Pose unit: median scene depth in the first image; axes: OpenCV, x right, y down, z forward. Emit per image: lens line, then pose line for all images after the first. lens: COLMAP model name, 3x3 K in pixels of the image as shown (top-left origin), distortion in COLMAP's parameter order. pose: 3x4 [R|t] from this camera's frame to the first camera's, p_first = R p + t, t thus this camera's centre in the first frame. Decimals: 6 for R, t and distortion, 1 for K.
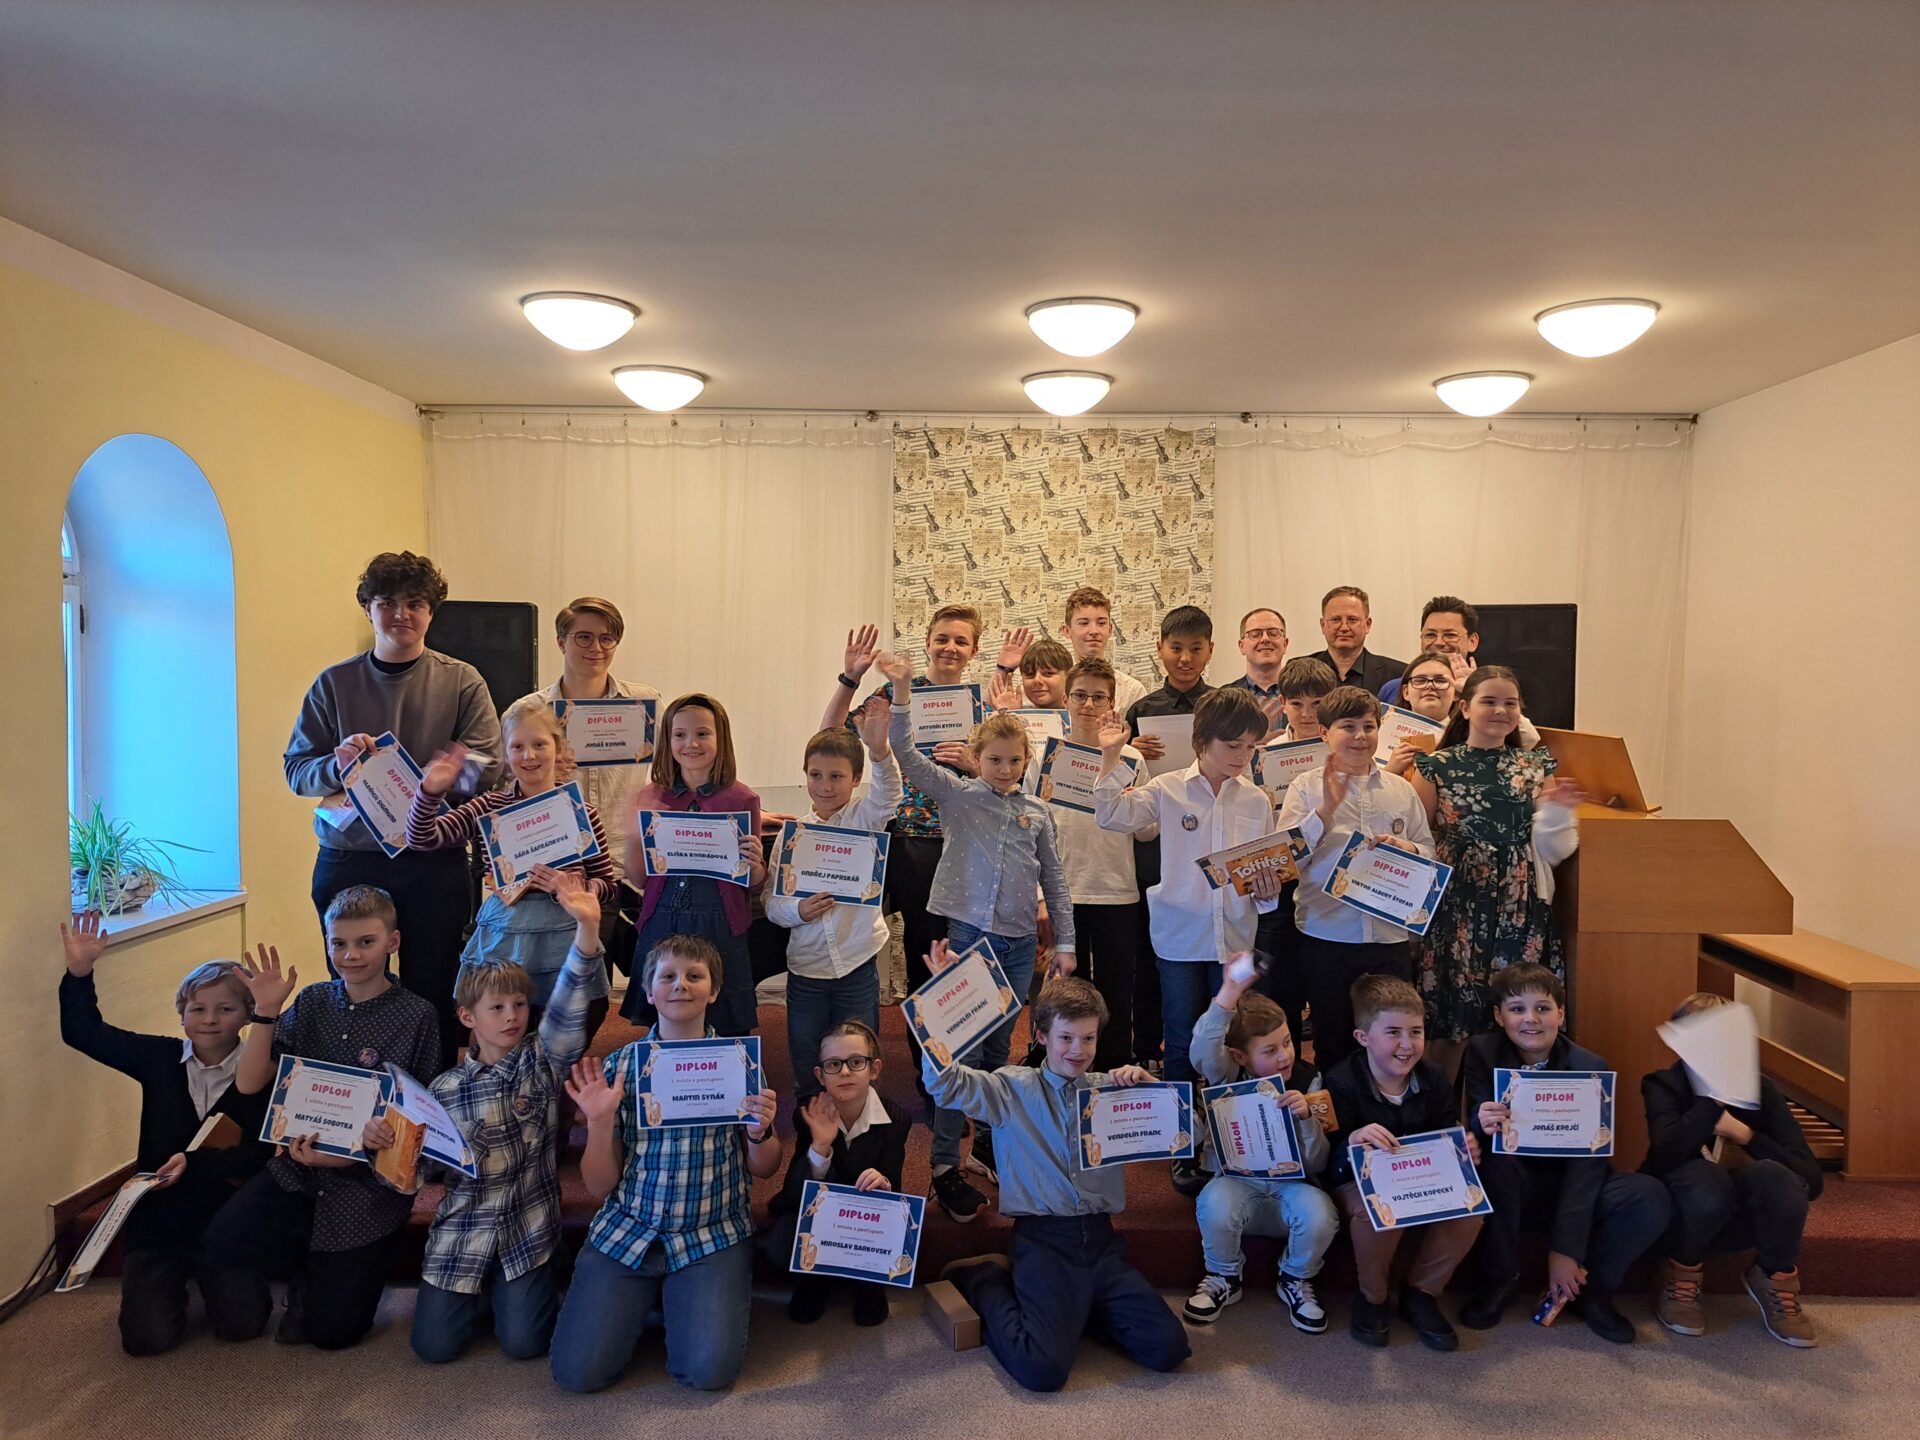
lens RADIAL K [[1350.8, 0, 977.5], [0, 1350.8, 722.9], [0, 0, 1]] dist [0.046216, -0.036923]
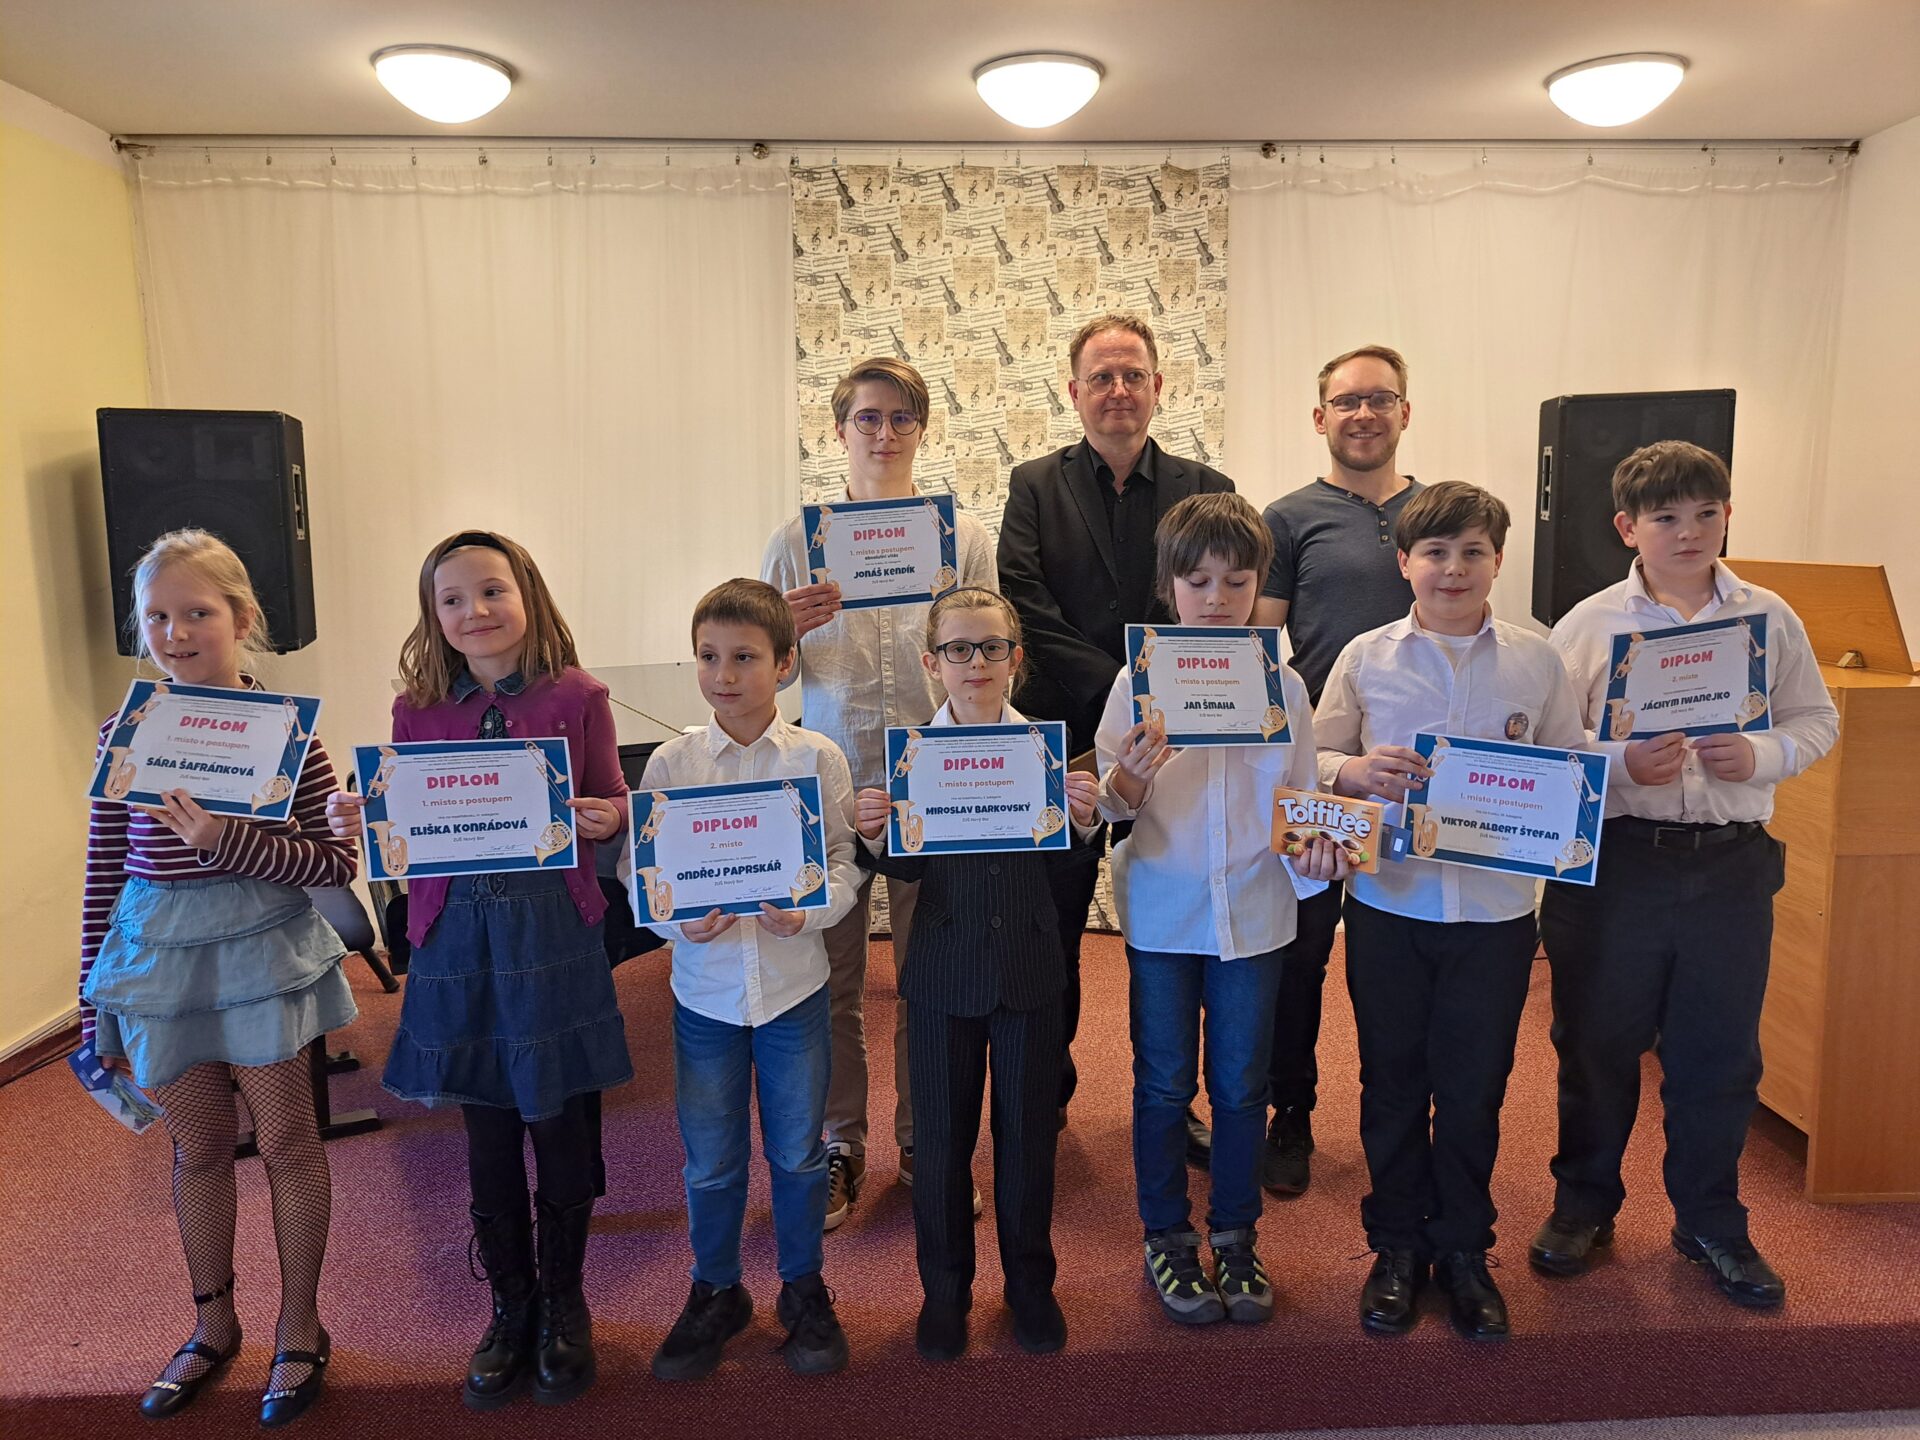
lens RADIAL K [[1322.9, 0, 962.5], [0, 1322.9, 707.6], [0, 0, 1]] dist [0.024801, -0.003553]
pose [[0.998300, -0.025689, 0.052316, -0.014665], [0.020286, 0.994648, 0.101312, 0.000478], [-0.054639, -0.100078, 0.993478, 0.259642]]
